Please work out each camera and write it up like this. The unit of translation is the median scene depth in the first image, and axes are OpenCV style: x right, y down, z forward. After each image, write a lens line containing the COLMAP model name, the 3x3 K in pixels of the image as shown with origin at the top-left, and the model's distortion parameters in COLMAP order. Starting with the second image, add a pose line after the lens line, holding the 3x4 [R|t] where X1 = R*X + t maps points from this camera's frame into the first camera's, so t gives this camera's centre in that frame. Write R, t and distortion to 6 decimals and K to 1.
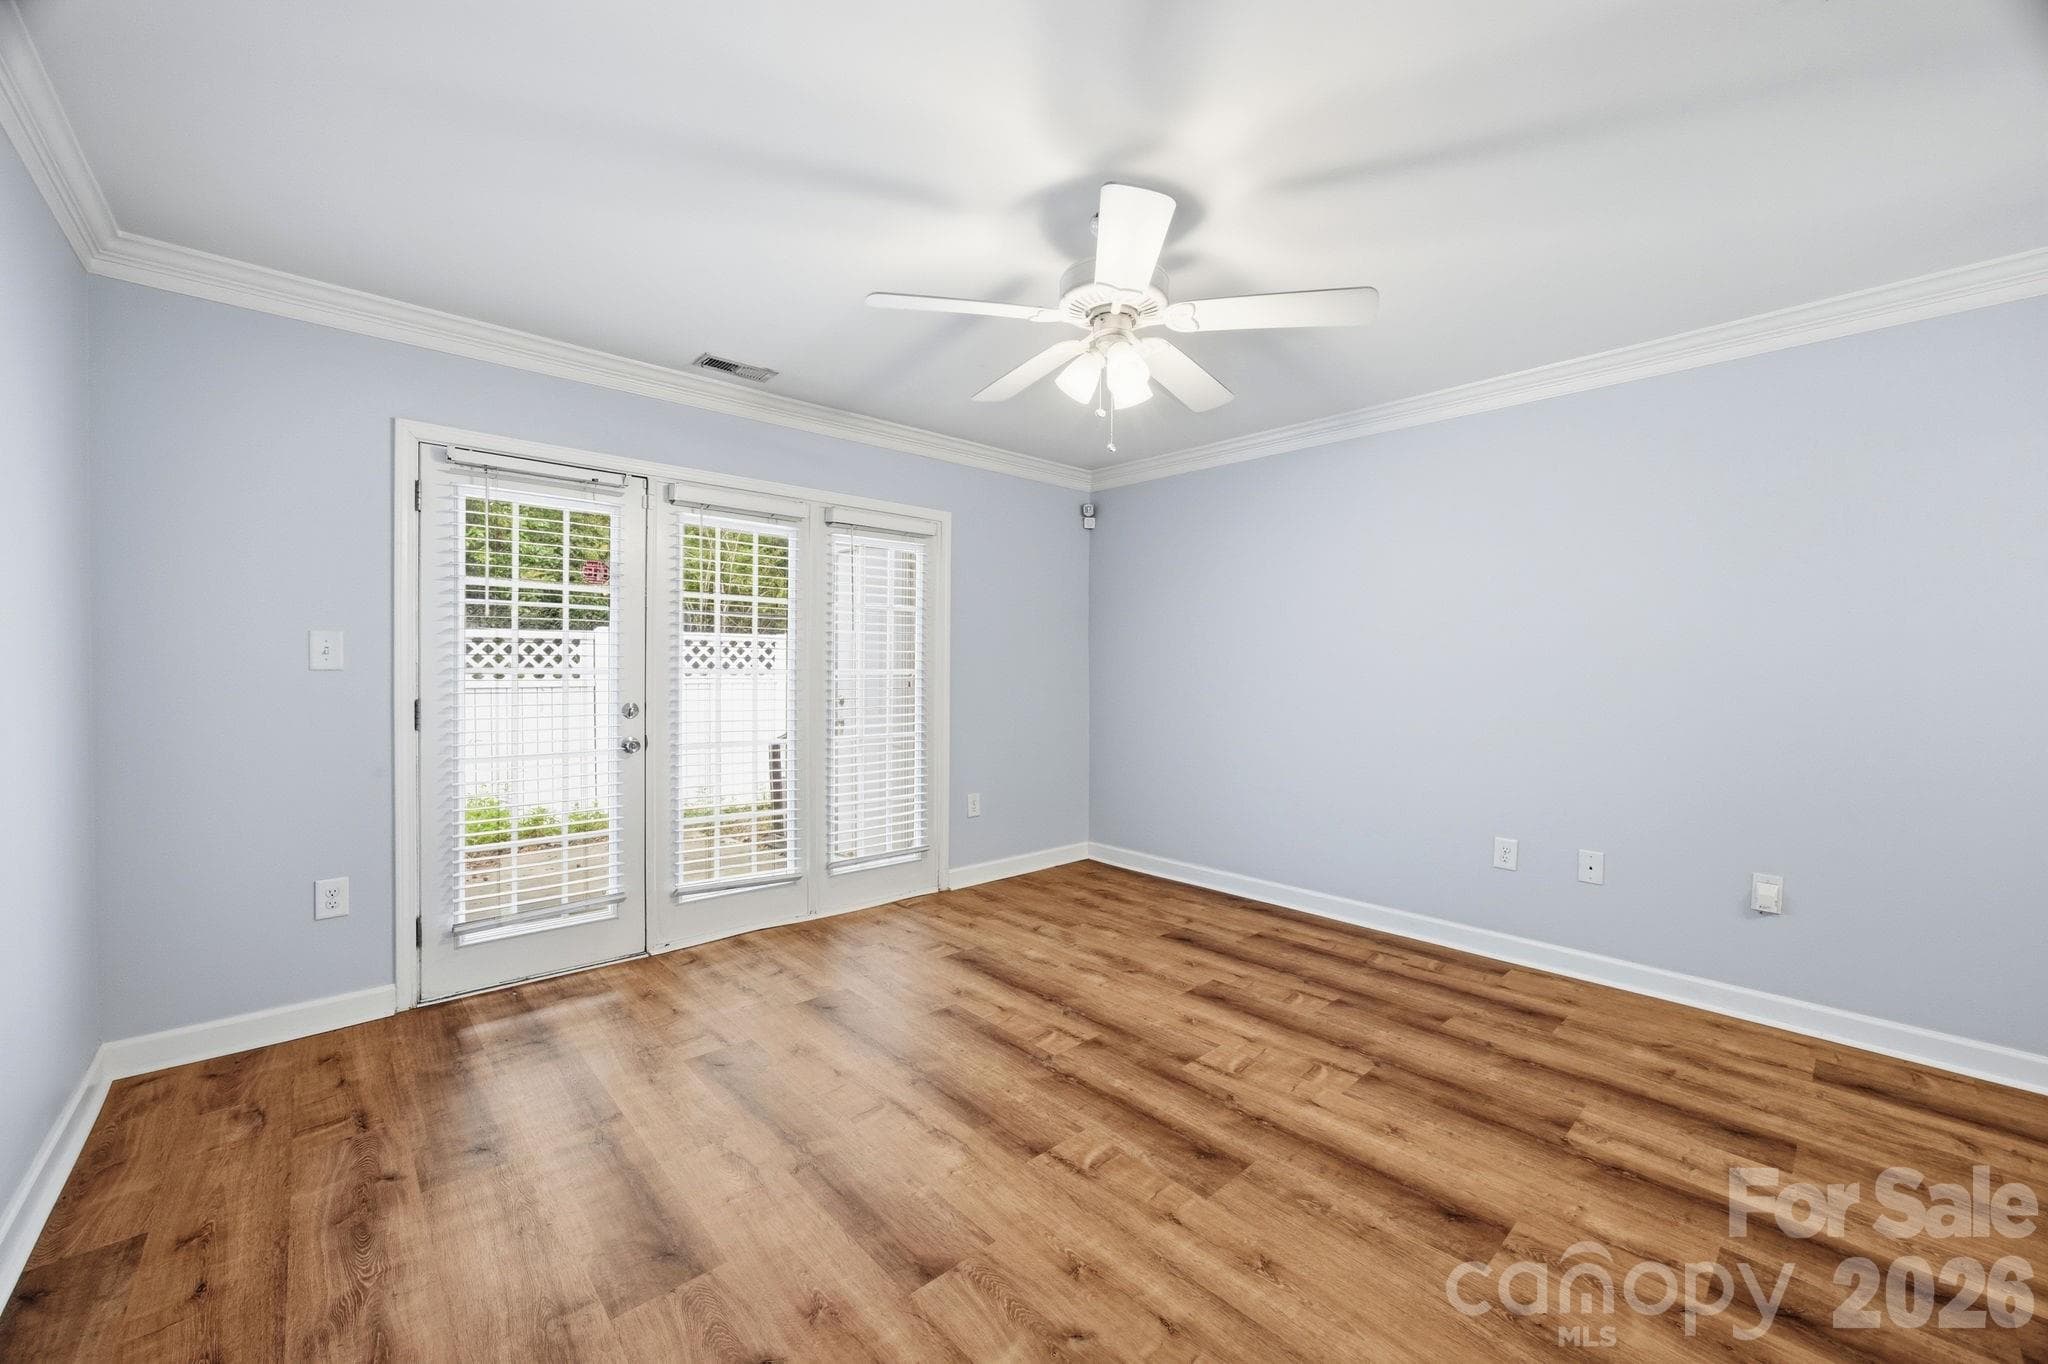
lens RADIAL K [[788.5, 0, 1025.6], [0, 788.5, 673.3], [0, 0, 1]] dist [-0.025467, 0.006223]
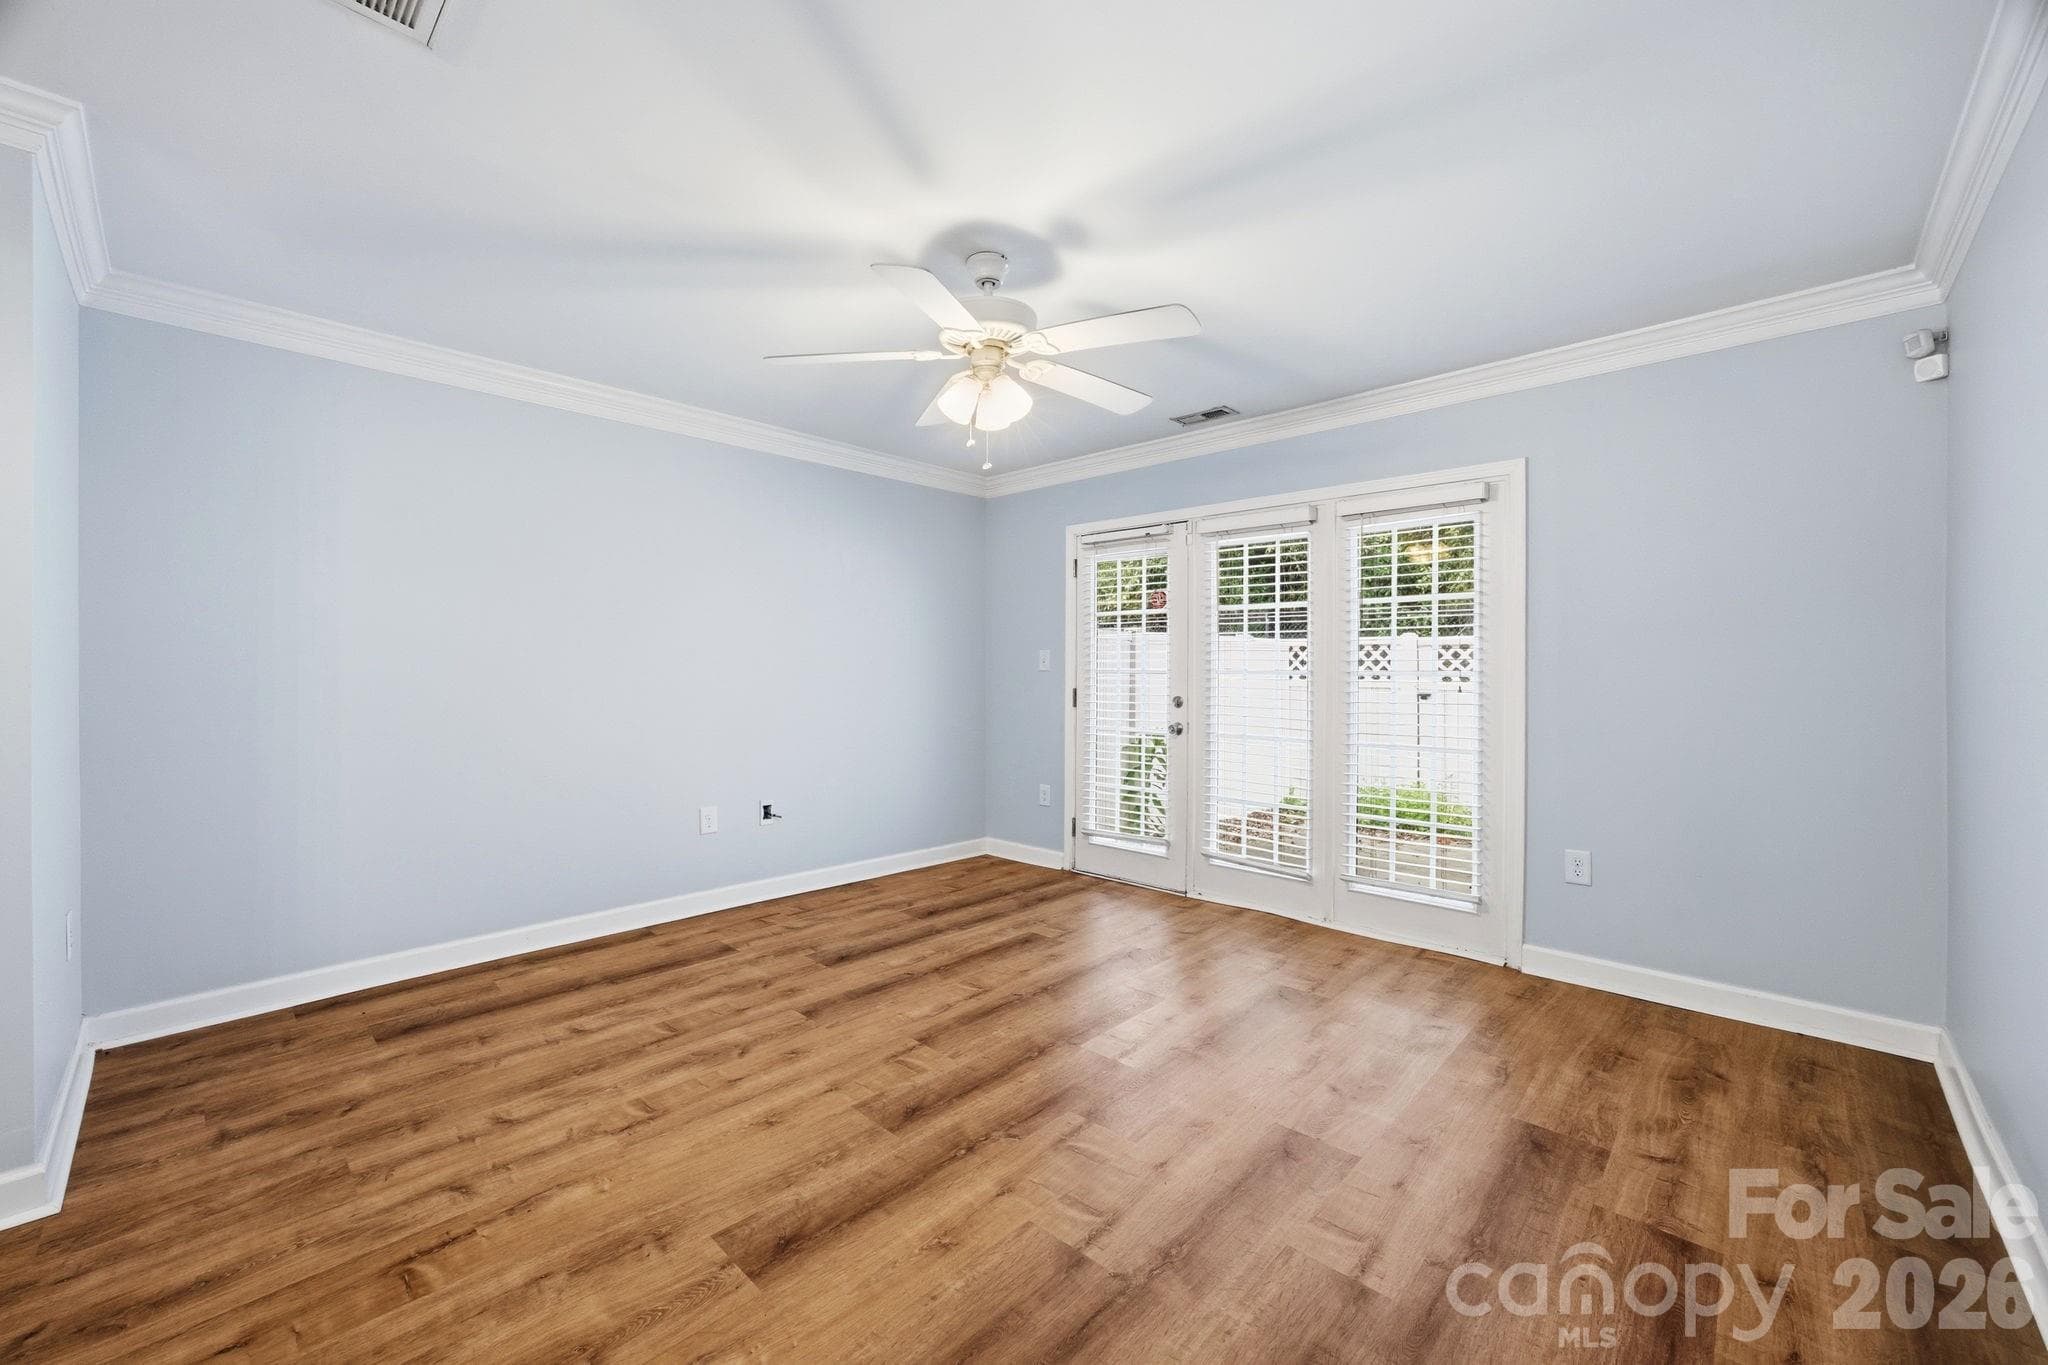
lens RADIAL K [[810.5, 0, 1023.4], [0, 810.5, 669.0], [0, 0, 1]] dist [-0.031112, 0.010233]
pose [[0.076648, -0.005565, -0.997043, 0.843927], [-0.009202, 0.999938, -0.006288, 0.003294], [0.997016, 0.009657, 0.076592, 0.658981]]
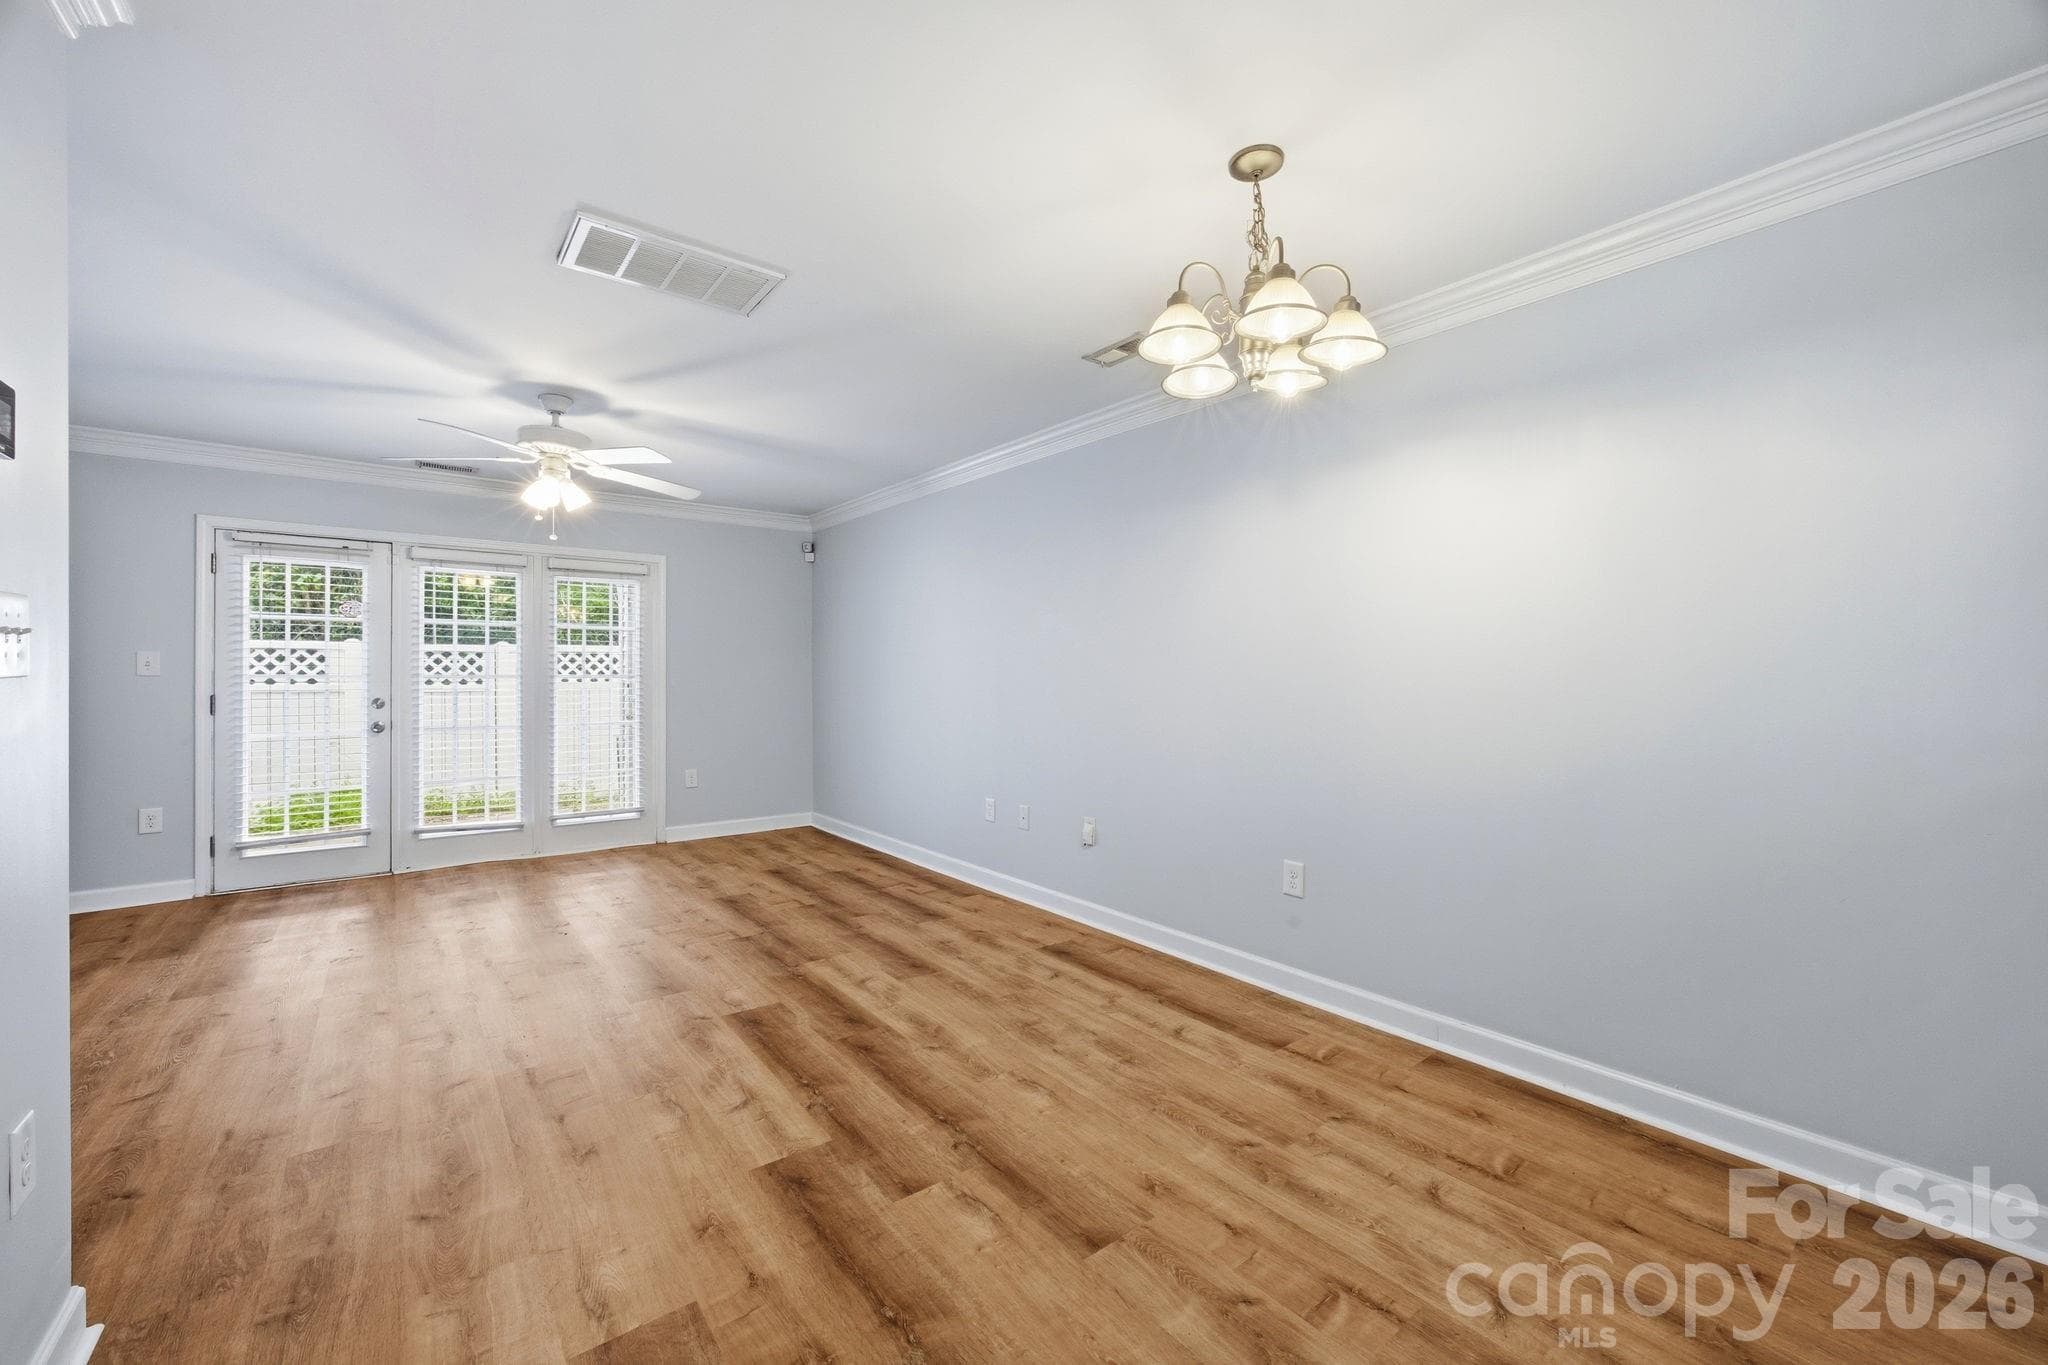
lens RADIAL K [[788.5, 0, 1025.6], [0, 788.5, 673.8], [0, 0, 1]] dist [-0.025467, 0.006223]
pose [[0.998184, -0.003984, -0.060115, 0.803200], [0.003390, 0.999945, -0.009973, 0.011631], [0.060151, 0.009751, 0.998142, -0.377094]]
